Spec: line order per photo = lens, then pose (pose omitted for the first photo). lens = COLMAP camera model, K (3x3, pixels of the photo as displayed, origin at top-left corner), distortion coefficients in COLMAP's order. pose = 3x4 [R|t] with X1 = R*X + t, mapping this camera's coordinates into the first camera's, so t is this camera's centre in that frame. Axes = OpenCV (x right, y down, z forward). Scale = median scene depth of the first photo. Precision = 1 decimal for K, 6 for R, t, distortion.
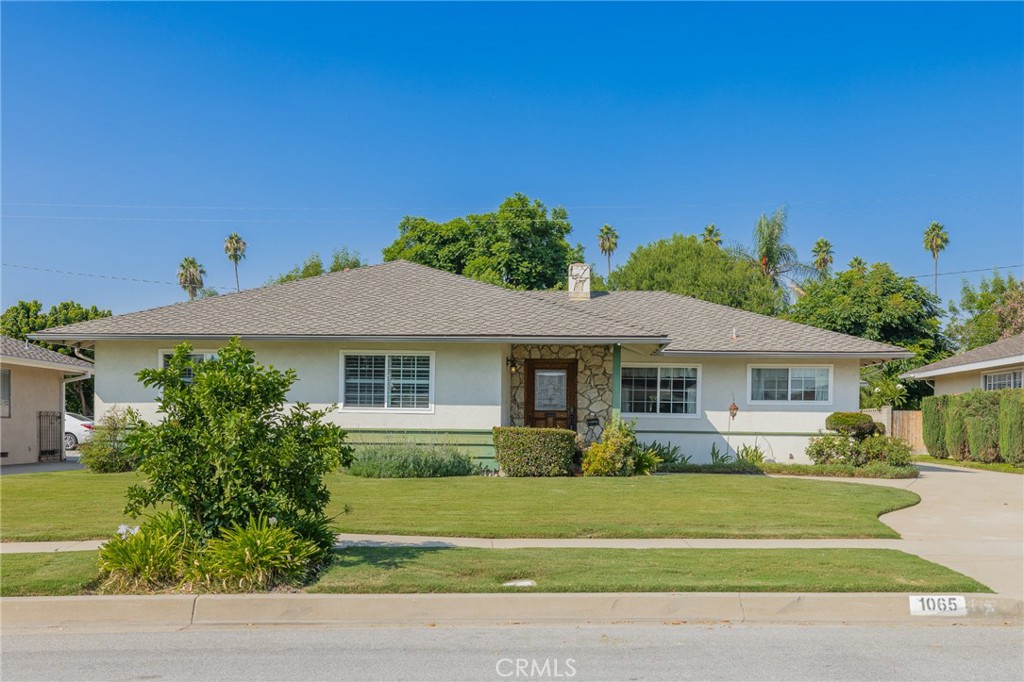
lens RADIAL K [[946.1, 0, 511.3], [0, 946.1, 434.9], [0, 0, 1]] dist [0.000603, -0.001222]
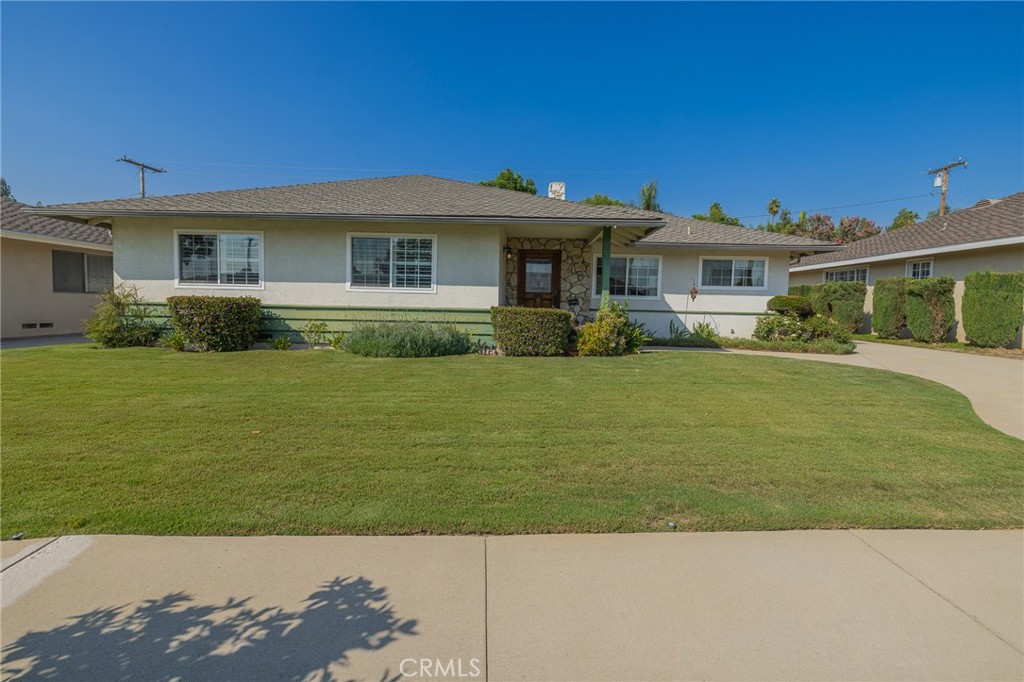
lens RADIAL K [[437.8, 0, 515.1], [0, 437.8, 323.0], [0, 0, 1]] dist [0.000739, 0.000044]
pose [[0.999387, 0.007778, 0.034148, -0.008309], [-0.009085, 0.999225, 0.038297, -0.008235], [-0.033823, -0.038584, 0.998683, 0.468801]]
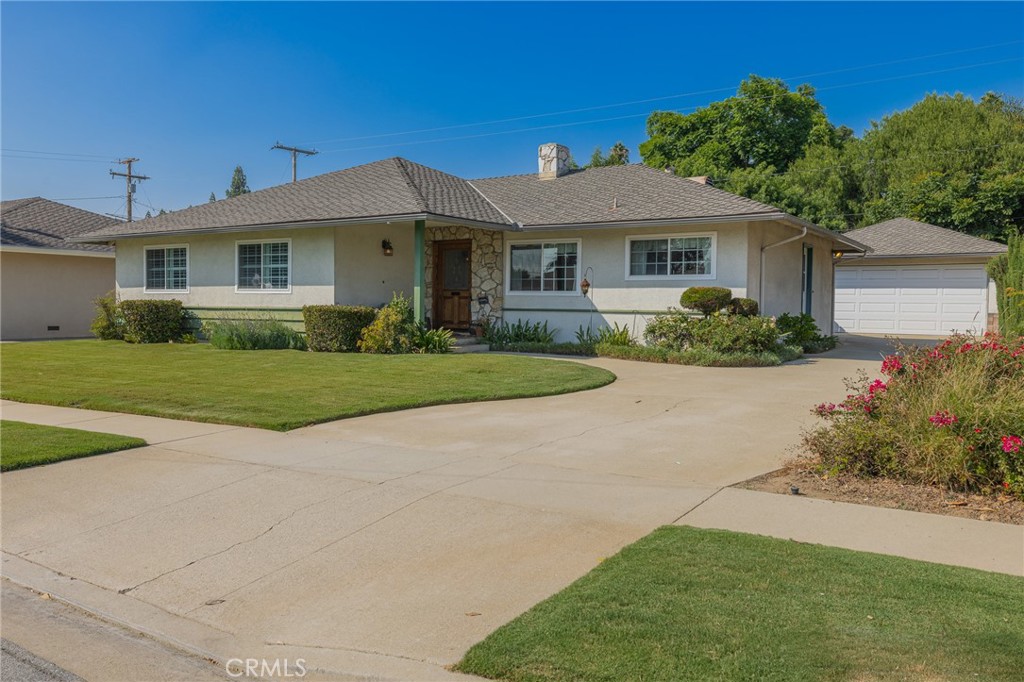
lens RADIAL K [[810.0, 0, 512.0], [0, 810.0, 341.0], [0, 0, 1]] dist [-0.000610, -0.000692]
pose [[0.858338, 0.019960, -0.512697, 0.598859], [-0.002621, 0.999401, 0.034521, -0.000129], [0.513078, -0.028287, 0.857876, 0.286339]]
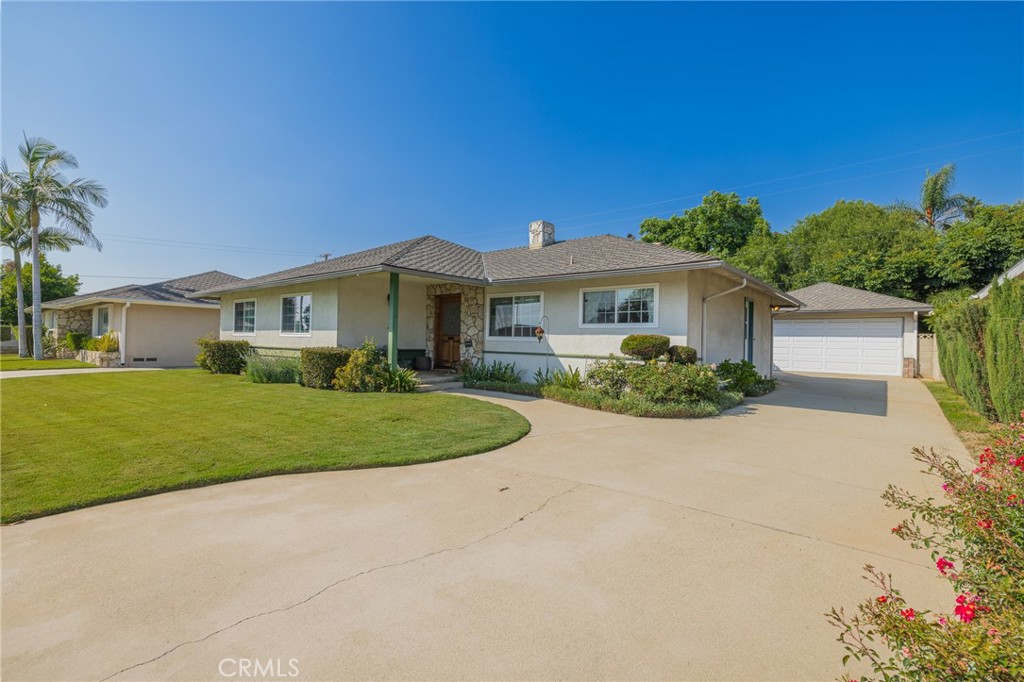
lens RADIAL K [[468.2, 0, 527.0], [0, 468.2, 341.9], [0, 0, 1]] dist [-0.001232, -0.000014]
pose [[0.802806, 0.004291, -0.596224, 0.543906], [-0.014523, 0.999818, -0.012358, -0.010589], [0.596063, 0.018580, 0.802723, 0.597151]]
